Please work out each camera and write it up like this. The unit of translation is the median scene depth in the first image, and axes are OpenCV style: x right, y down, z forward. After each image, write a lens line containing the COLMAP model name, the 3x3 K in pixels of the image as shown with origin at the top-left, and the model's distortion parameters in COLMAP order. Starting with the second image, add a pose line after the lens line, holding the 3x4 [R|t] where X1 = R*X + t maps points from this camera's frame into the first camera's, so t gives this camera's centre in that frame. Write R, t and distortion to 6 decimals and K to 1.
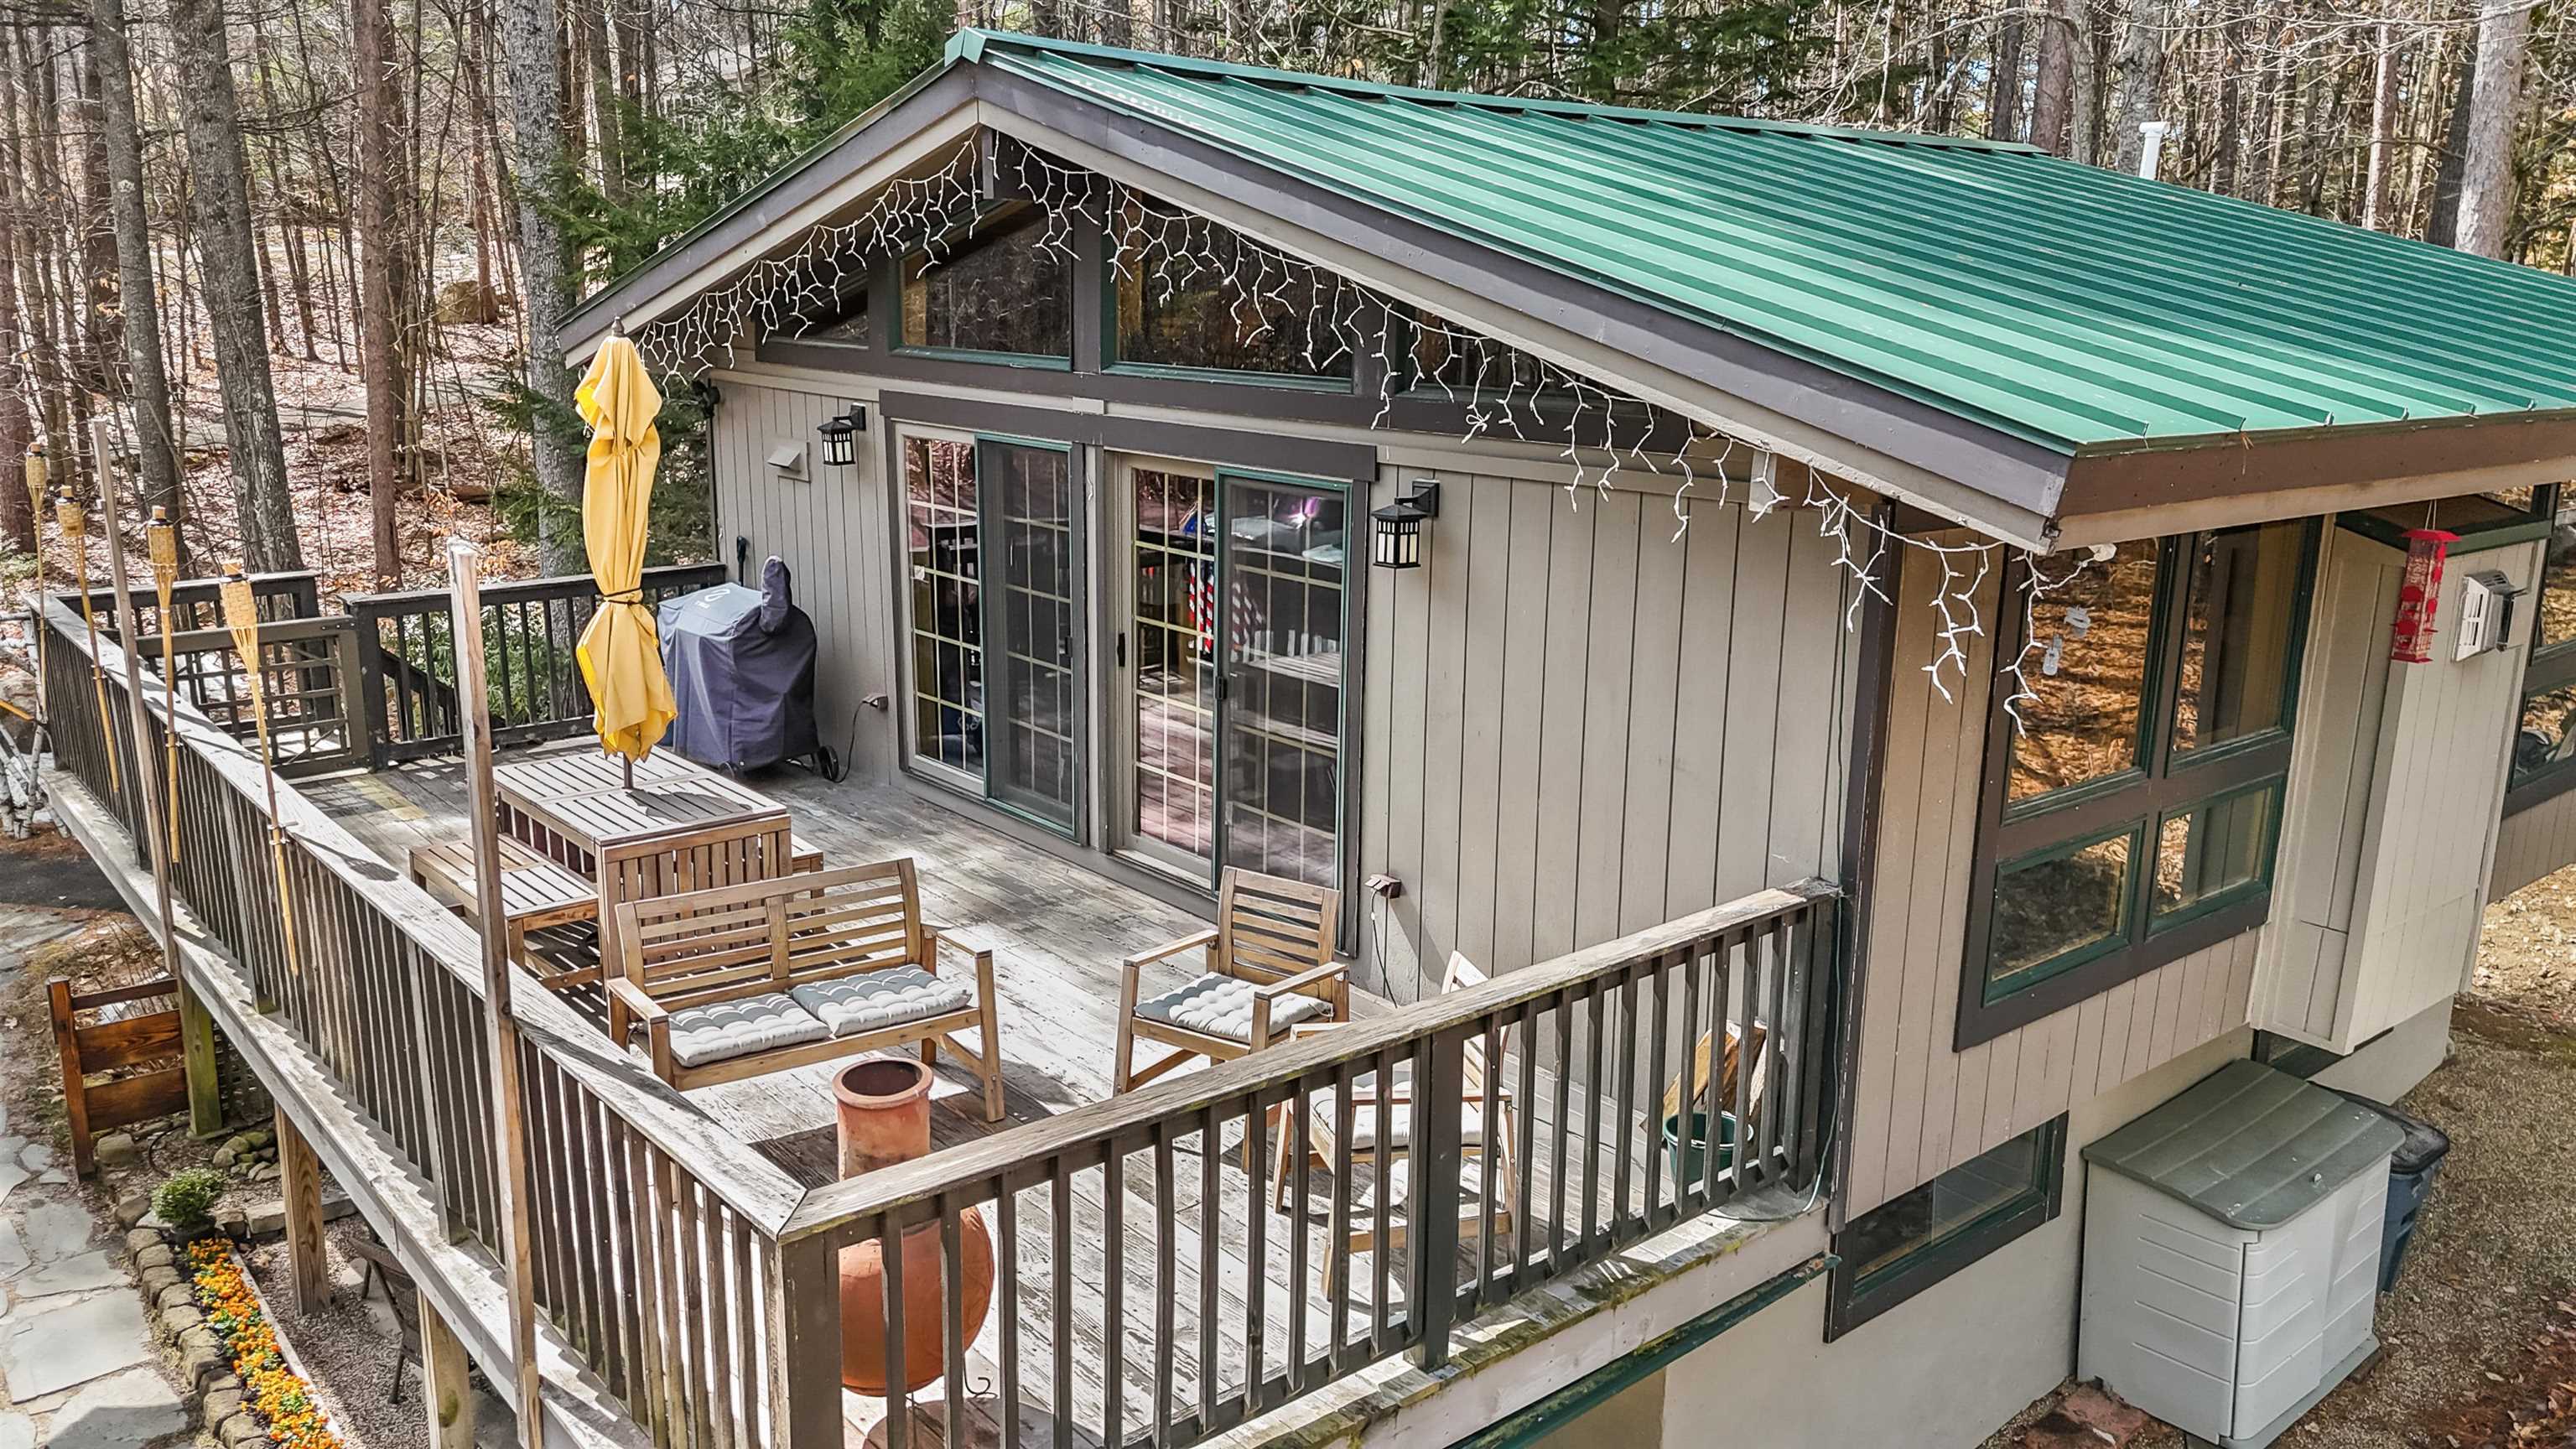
lens RADIAL K [[1860.9, 0, 1183.2], [0, 1860.9, 782.9], [0, 0, 1]] dist [0.063583, 0.001450]
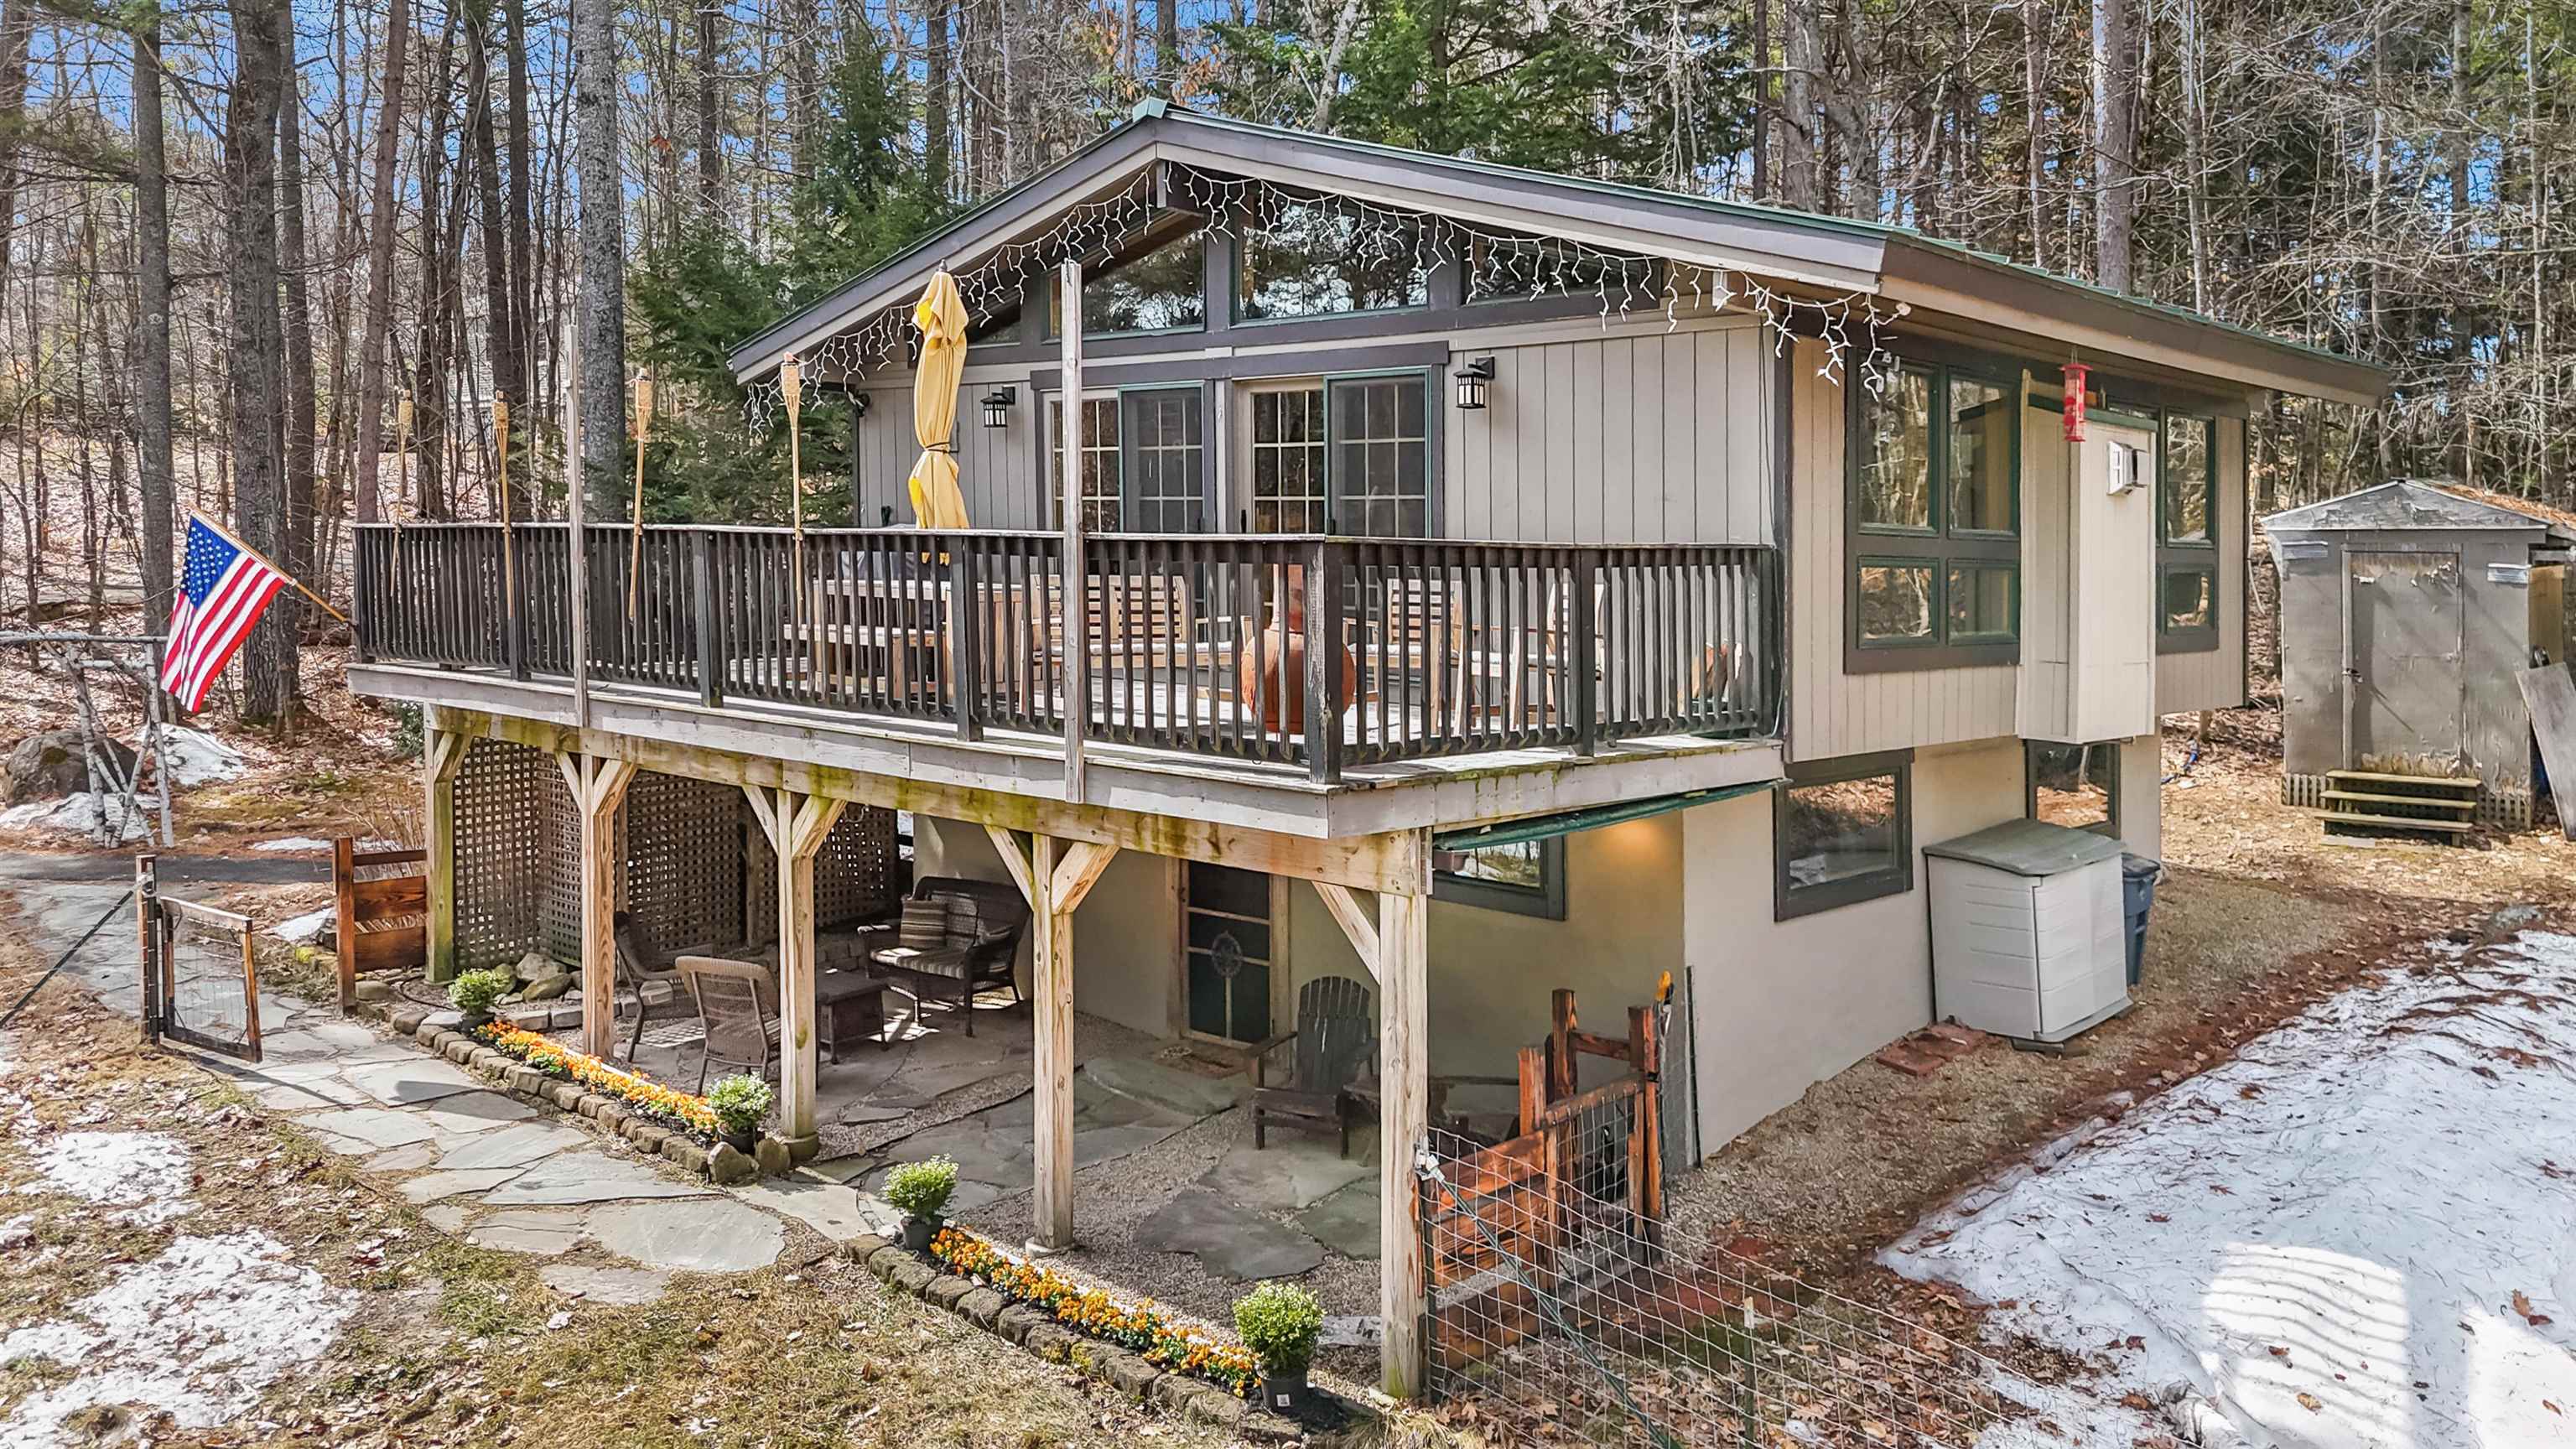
lens RADIAL K [[1951.2, 0, 1242.9], [0, 1951.2, 657.4], [0, 0, 1]] dist [0.100344, 0.001566]
pose [[0.989271, -0.013997, 0.145418, -0.285449], [0.042643, 0.979717, -0.195794, 0.362971], [-0.139728, 0.199894, 0.969803, -0.468204]]
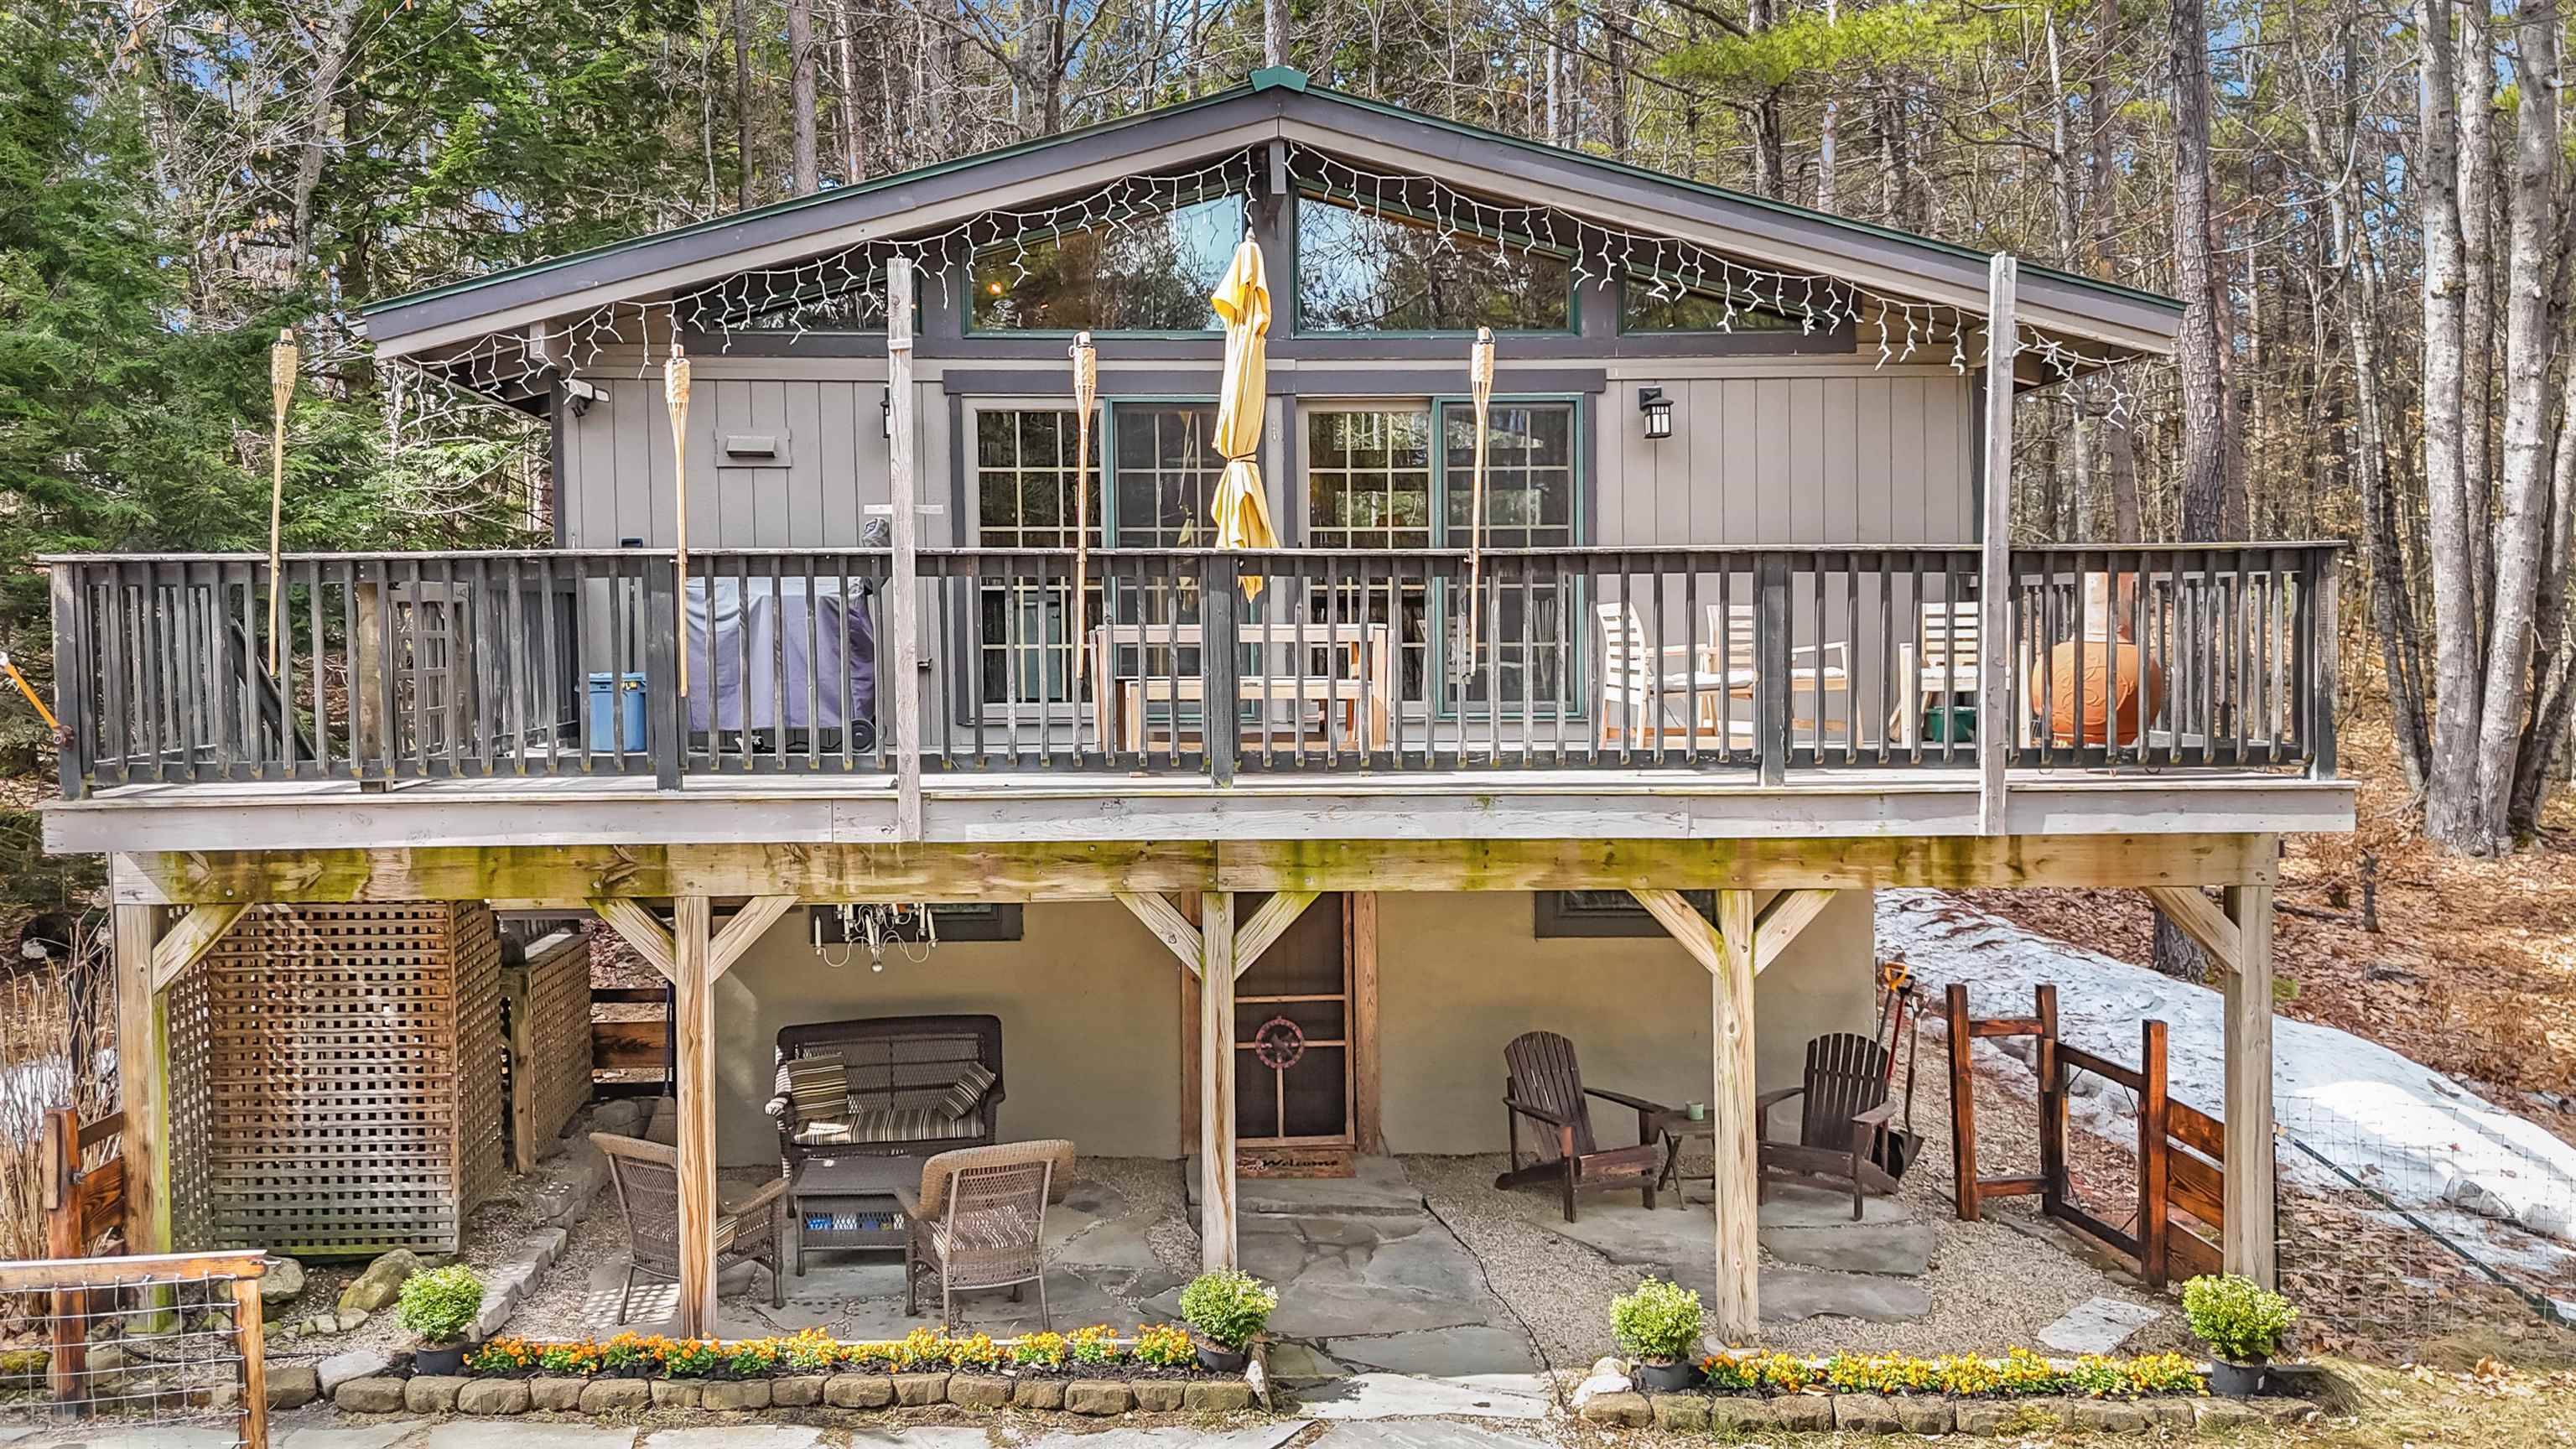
lens RADIAL K [[2002.0, 0, 1170.2], [0, 2002.0, 720.3], [0, 0, 1]] dist [0.043351, -0.001100]
pose [[0.598950, -0.062367, 0.798354, -1.352809], [0.225148, 0.969862, -0.093148, 0.159961], [-0.768484, 0.235539, 0.594940, 0.342995]]
